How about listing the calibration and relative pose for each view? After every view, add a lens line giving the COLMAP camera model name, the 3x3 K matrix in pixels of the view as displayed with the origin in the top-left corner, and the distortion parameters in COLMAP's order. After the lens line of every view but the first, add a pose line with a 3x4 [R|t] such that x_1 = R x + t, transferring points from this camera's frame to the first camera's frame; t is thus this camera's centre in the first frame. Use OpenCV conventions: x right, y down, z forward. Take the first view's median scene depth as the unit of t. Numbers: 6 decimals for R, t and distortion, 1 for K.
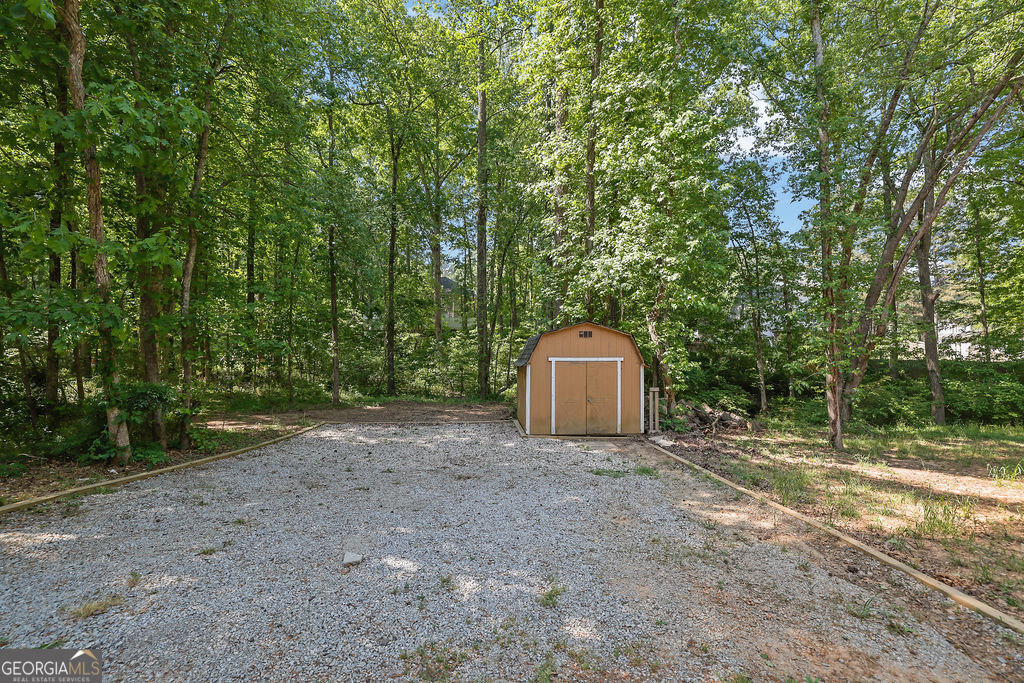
lens RADIAL K [[449.5, 0, 511.9], [0, 449.5, 326.0], [0, 0, 1]] dist [-0.000912, 0.000002]
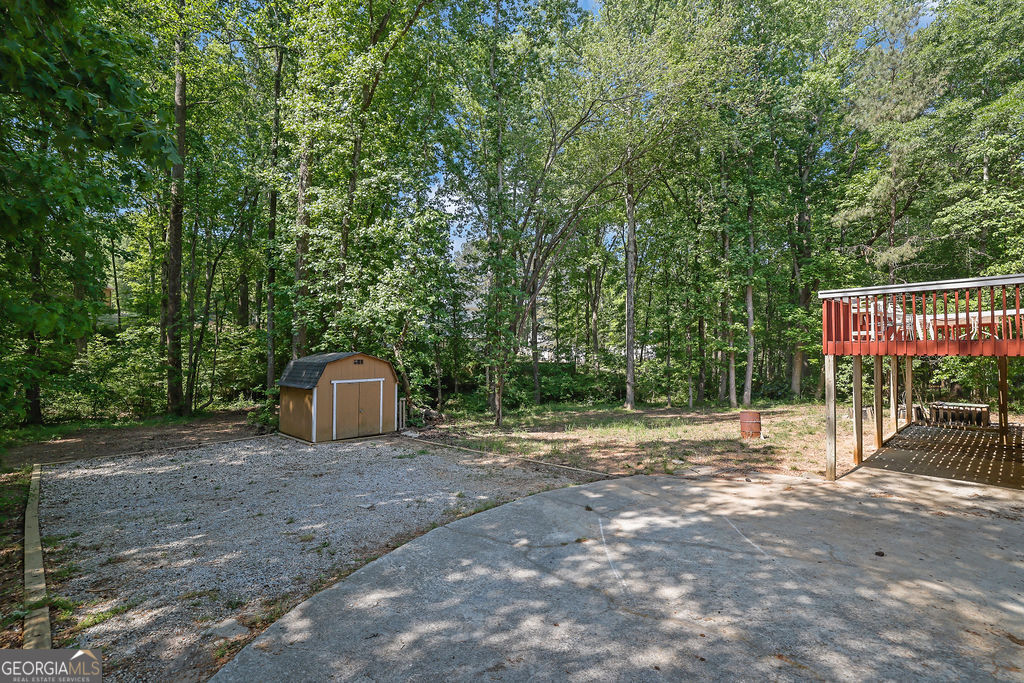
lens RADIAL K [[438.8, 0, 512.0], [0, 438.8, 341.5], [0, 0, 1]] dist [-0.036913, 0.000222]
pose [[0.753513, 0.010660, 0.657346, -0.338019], [-0.033875, 0.999170, 0.022627, -0.084823], [-0.656559, -0.039318, 0.753249, -0.262154]]
